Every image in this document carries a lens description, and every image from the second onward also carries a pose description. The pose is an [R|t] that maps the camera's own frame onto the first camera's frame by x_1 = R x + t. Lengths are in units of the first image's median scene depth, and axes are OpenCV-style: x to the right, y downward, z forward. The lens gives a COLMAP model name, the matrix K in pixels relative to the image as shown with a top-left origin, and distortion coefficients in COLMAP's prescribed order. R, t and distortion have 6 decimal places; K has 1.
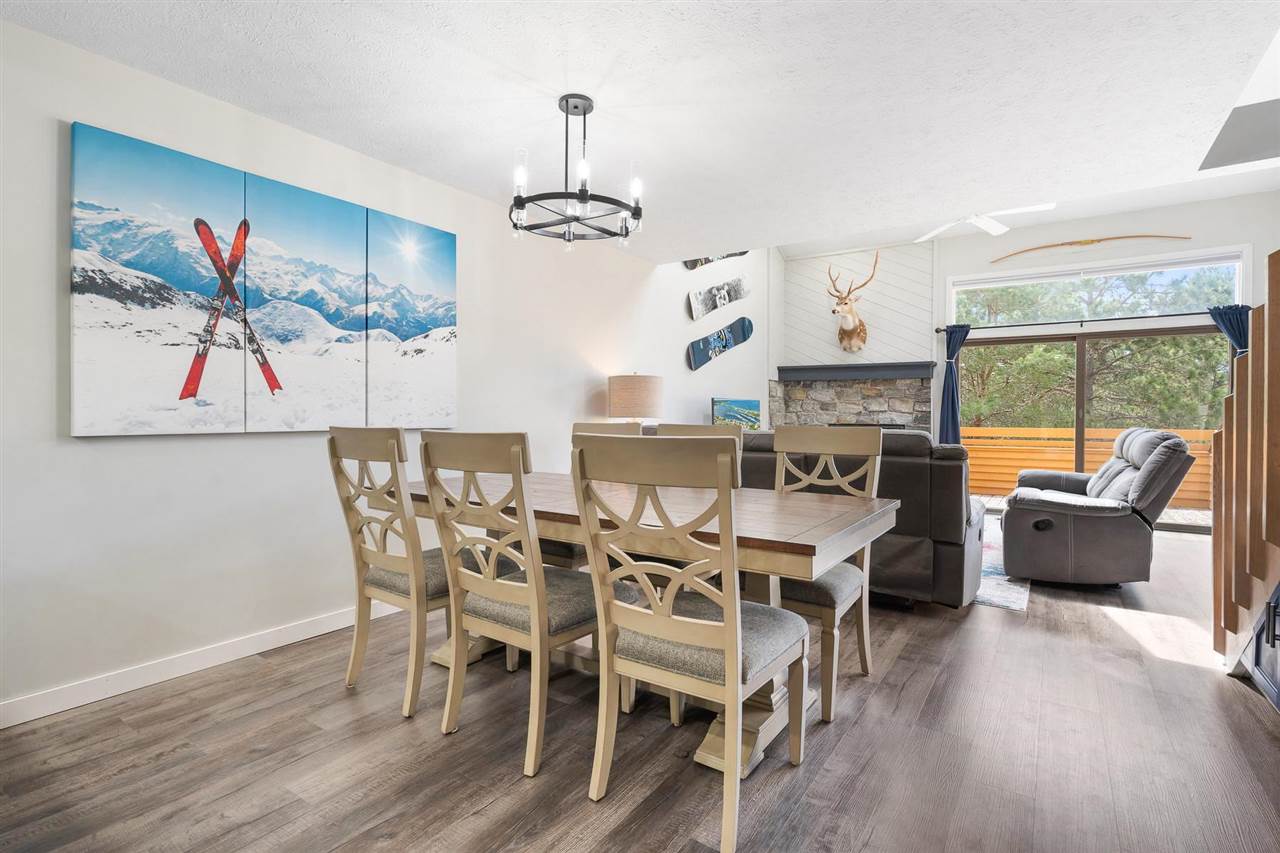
lens RADIAL K [[605.7, 0, 640.0], [0, 605.7, 426.5], [0, 0, 1]] dist [-0.004004, -0.000121]
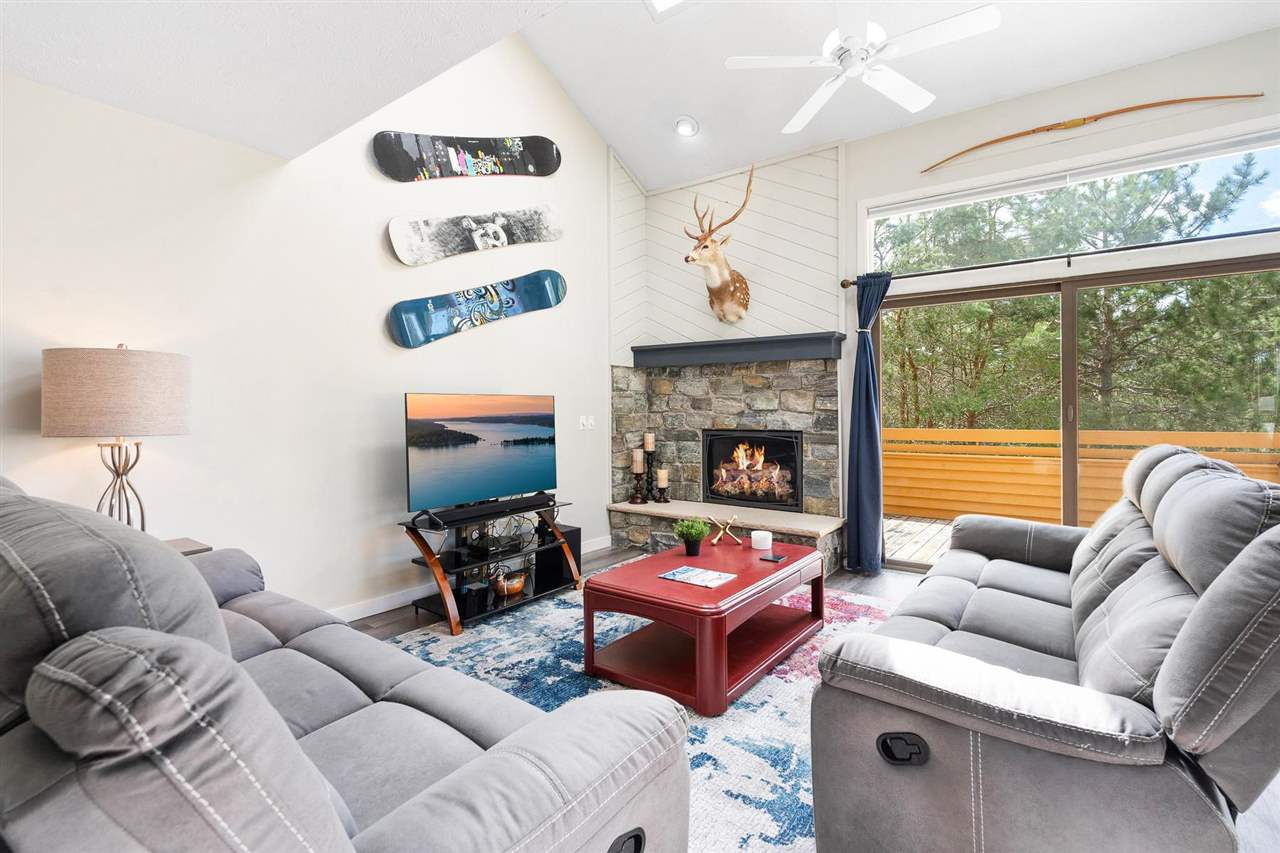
lens RADIAL K [[591.7, 0, 639.9], [0, 591.7, 412.8], [0, 0, 1]] dist [-0.009917, -0.000063]
pose [[0.999111, -0.009548, -0.041063, 0.293483], [0.008954, 0.999853, -0.014612, -0.014832], [0.041196, 0.014231, 0.999050, 0.361216]]
